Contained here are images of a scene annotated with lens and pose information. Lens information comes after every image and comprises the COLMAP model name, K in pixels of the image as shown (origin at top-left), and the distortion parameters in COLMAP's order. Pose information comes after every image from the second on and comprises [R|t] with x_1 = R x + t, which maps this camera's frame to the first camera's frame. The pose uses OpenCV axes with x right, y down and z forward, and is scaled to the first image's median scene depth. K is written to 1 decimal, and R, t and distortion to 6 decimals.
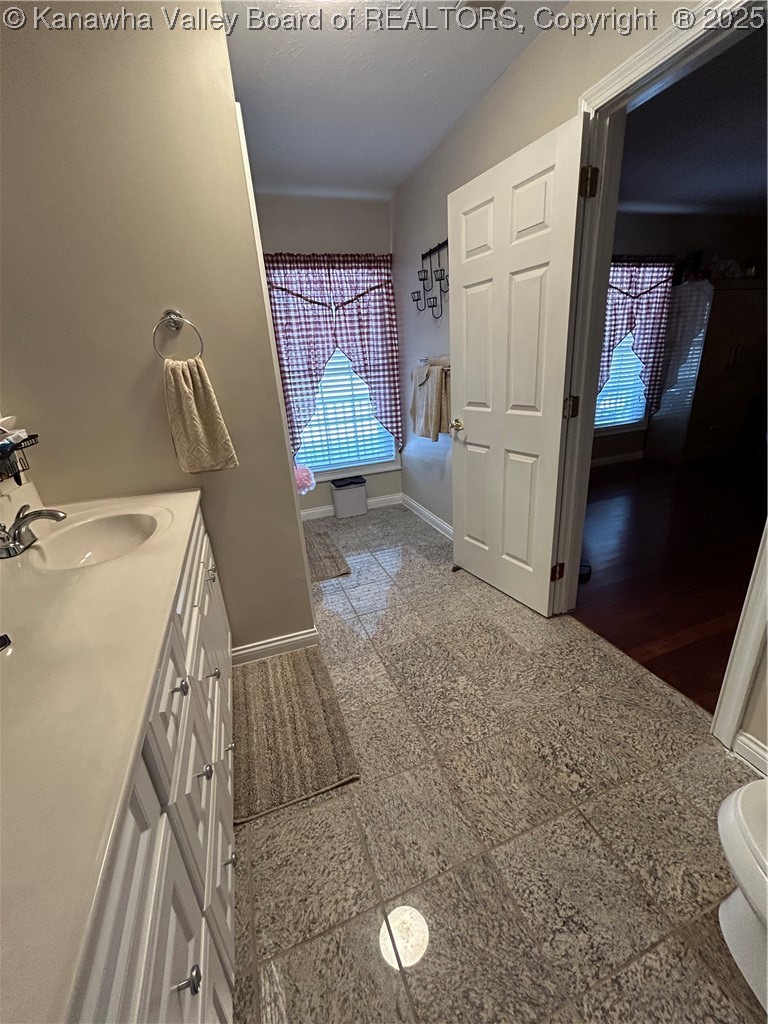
lens RADIAL K [[412.5, 0, 384.9], [0, 412.5, 514.4], [0, 0, 1]] dist [0.001566, 0.000278]
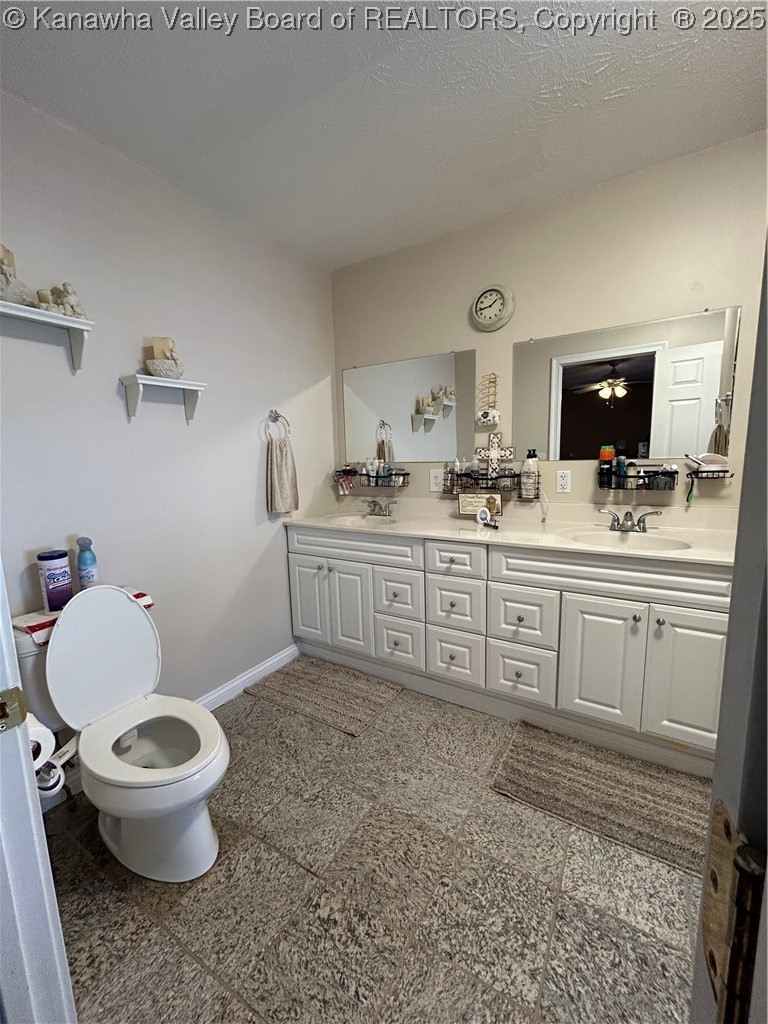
lens RADIAL K [[413.1, 0, 383.3], [0, 413.1, 513.7], [0, 0, 1]] dist [0.000647, -0.000068]
pose [[-0.780195, 0.181357, -0.598670, 0.720904], [-0.137036, 0.884250, 0.446456, -0.496654], [0.610342, 0.430362, -0.665035, 1.271355]]
